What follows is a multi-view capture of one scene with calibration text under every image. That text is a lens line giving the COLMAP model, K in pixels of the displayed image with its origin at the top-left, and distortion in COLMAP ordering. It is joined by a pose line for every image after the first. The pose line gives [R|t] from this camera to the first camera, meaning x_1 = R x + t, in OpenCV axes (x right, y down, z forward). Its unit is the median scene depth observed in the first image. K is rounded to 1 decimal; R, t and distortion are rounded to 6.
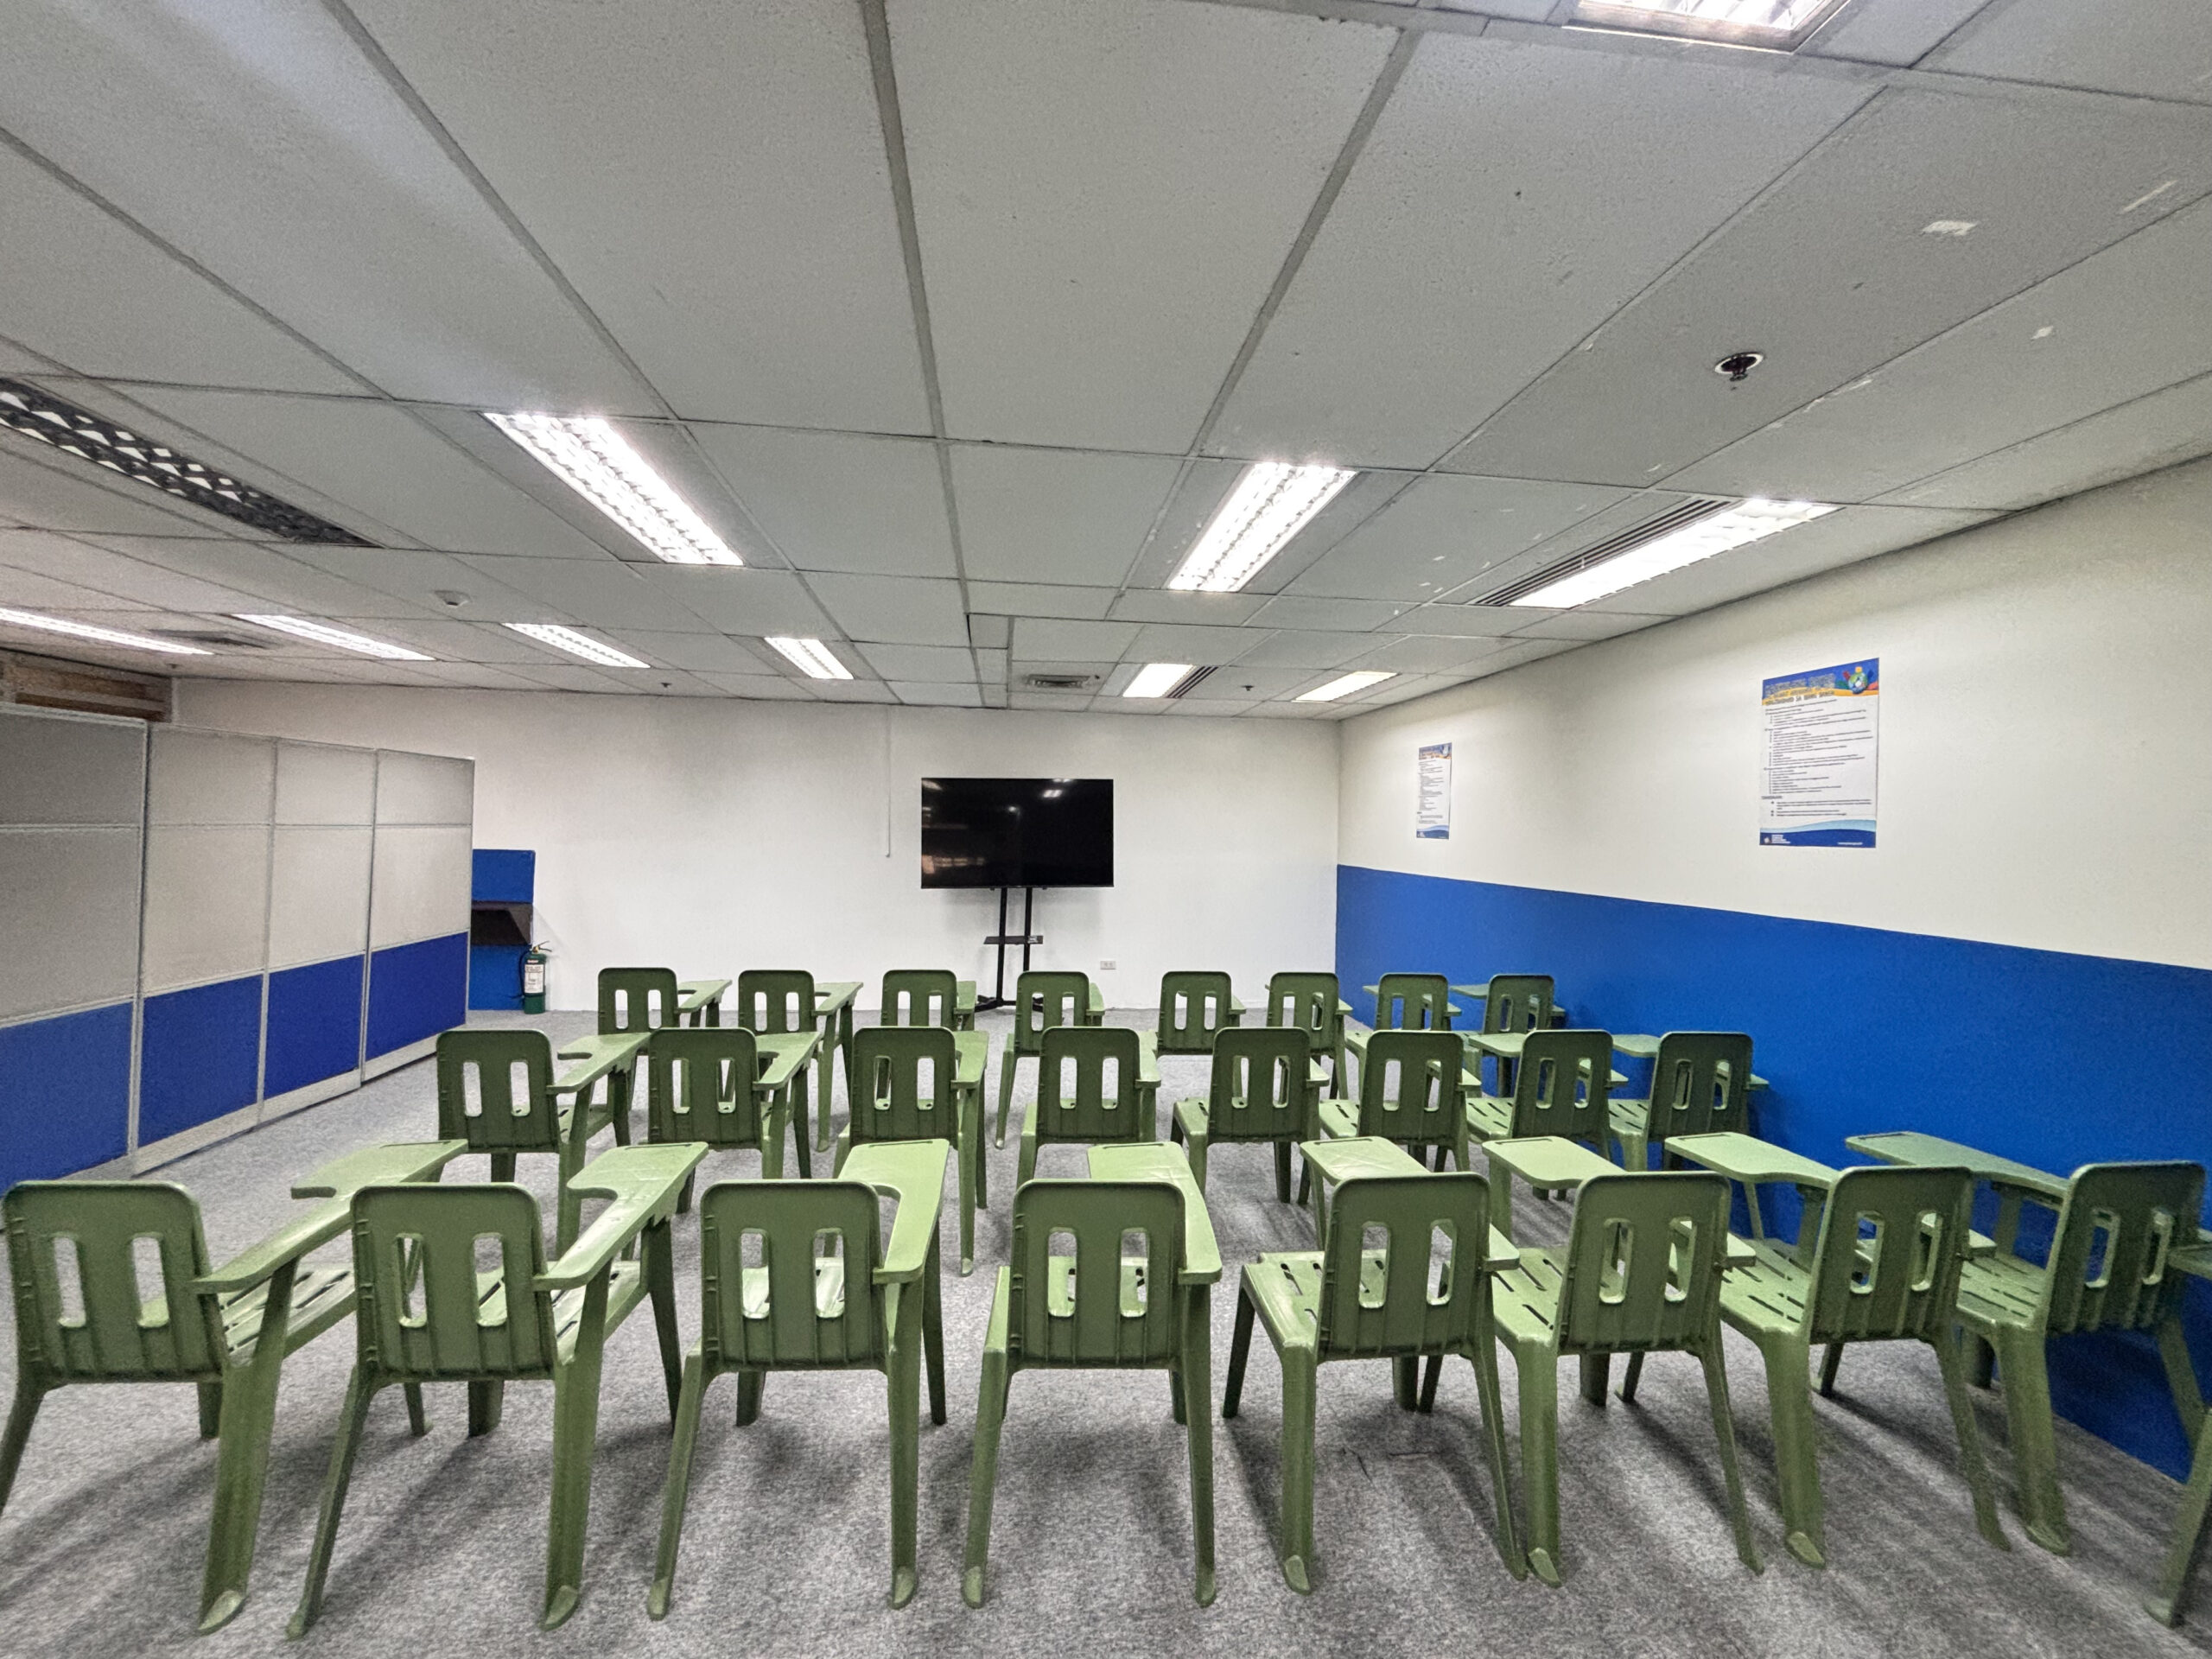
lens RADIAL K [[894.7, 0, 1095.0], [0, 894.7, 823.0], [0, 0, 1]] dist [0.001251, -0.000240]
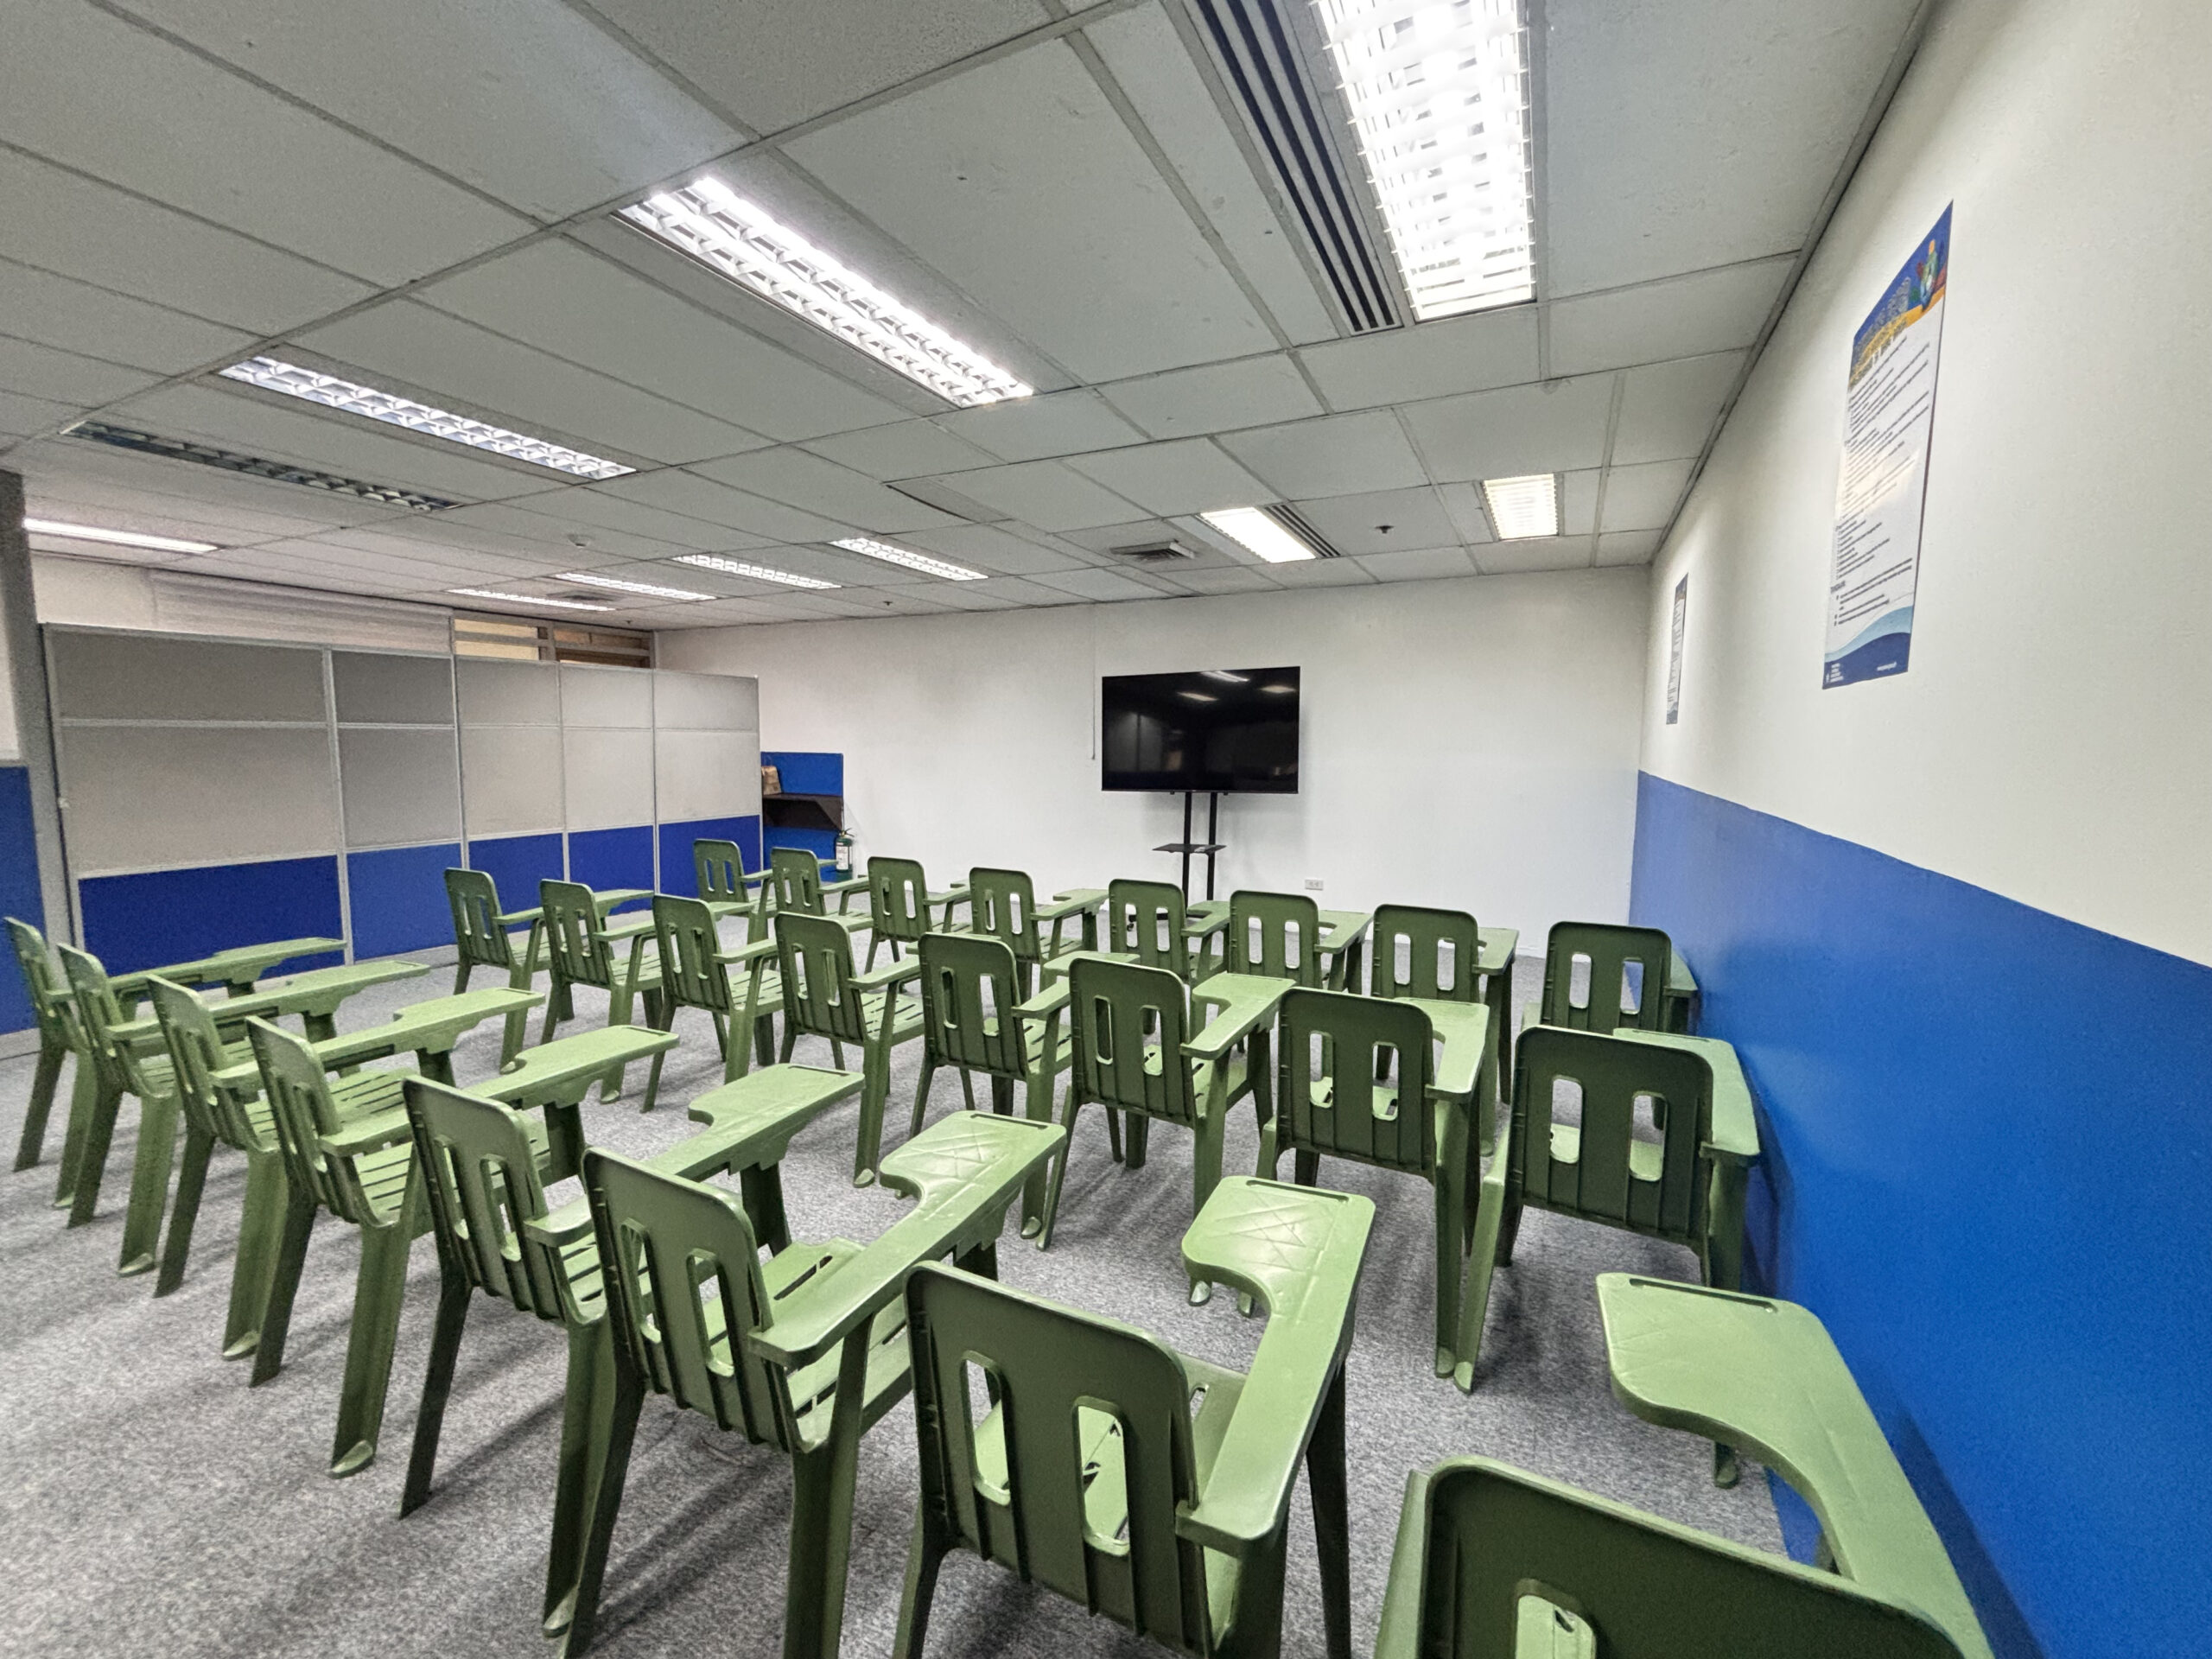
lens RADIAL K [[894.7, 0, 1097.7], [0, 894.7, 822.9], [0, 0, 1]] dist [0.001251, -0.000240]
pose [[0.836562, 0.038145, -0.546542, 0.466471], [0.008609, 0.996535, 0.082728, 0.037621], [0.547804, -0.073912, 0.833335, 0.247598]]
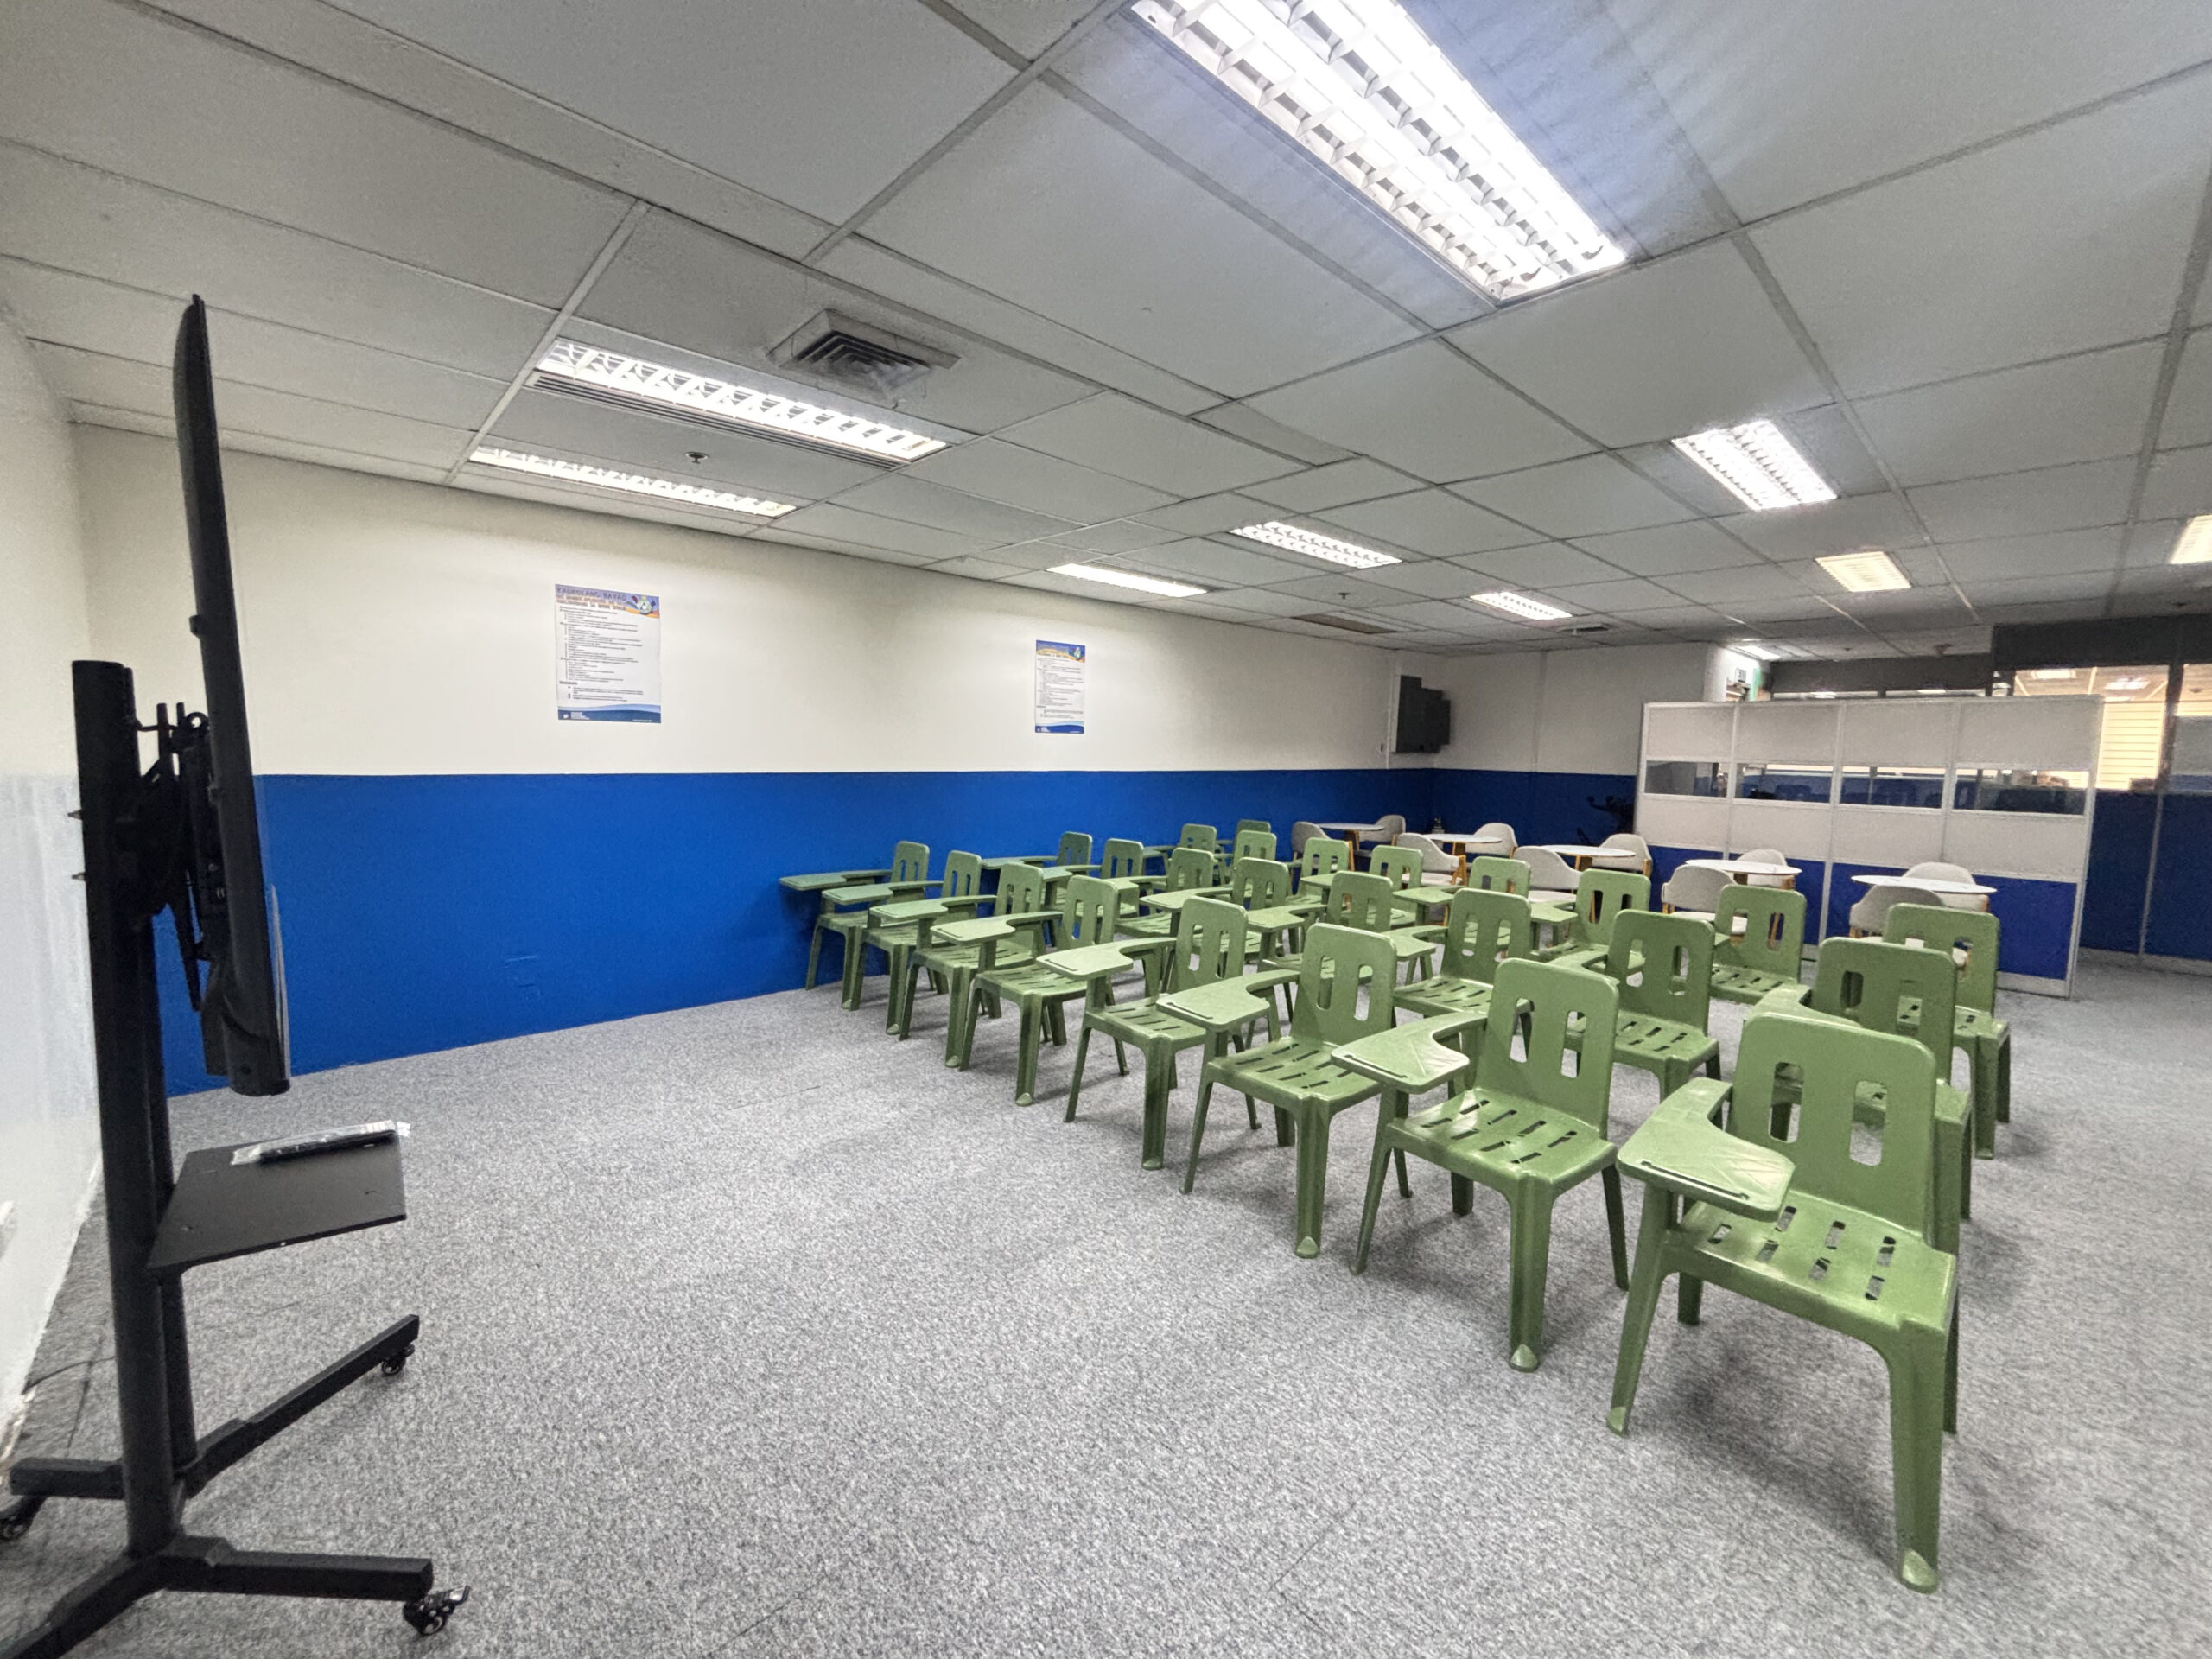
lens RADIAL K [[894.7, 0, 1123.8], [0, 894.7, 829.9], [0, 0, 1]] dist [0.001251, -0.000240]
pose [[-0.619197, -0.105873, 0.778066, -0.538748], [-0.034543, 0.993582, 0.107709, 0.013571], [-0.784476, 0.039816, -0.618880, 1.356522]]
